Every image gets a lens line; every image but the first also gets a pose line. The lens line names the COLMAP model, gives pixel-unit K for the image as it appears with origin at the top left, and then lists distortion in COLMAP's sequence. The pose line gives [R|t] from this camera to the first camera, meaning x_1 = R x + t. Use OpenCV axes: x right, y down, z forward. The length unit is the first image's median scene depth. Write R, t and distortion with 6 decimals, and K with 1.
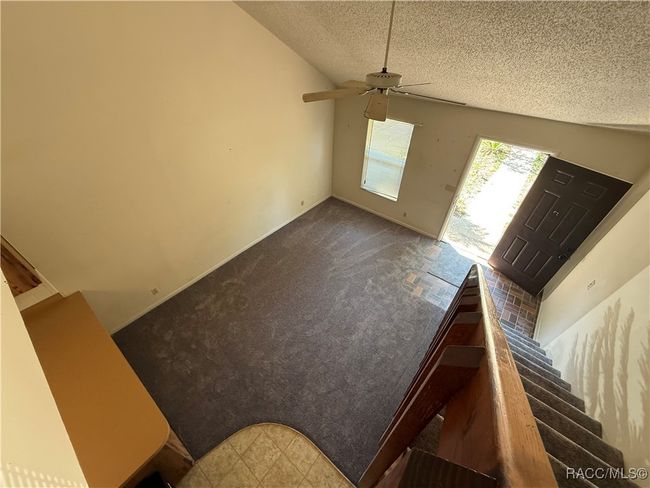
lens RADIAL K [[257.4, 0, 324.1], [0, 257.4, 244.7], [0, 0, 1]] dist [-0.000317, 0.000038]
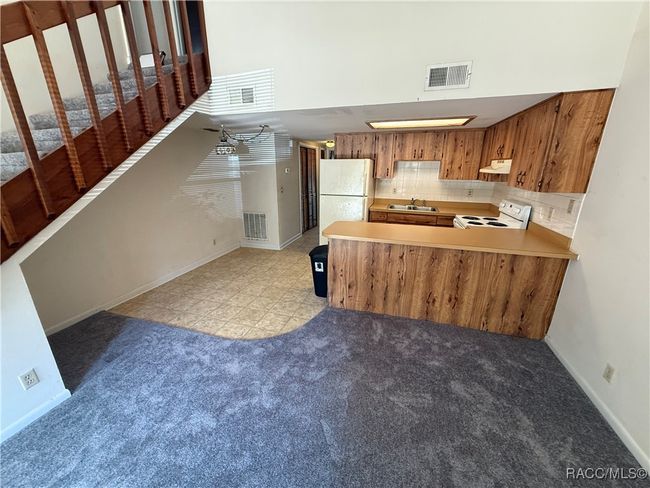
lens RADIAL K [[257.4, 0, 324.9], [0, 257.4, 245.0], [0, 0, 1]] dist [-0.000317, 0.000038]
pose [[-0.927967, 0.102368, -0.358327, -0.091089], [-0.248240, 0.547348, 0.799242, -0.248240], [0.277946, 0.830621, -0.482509, 1.270751]]
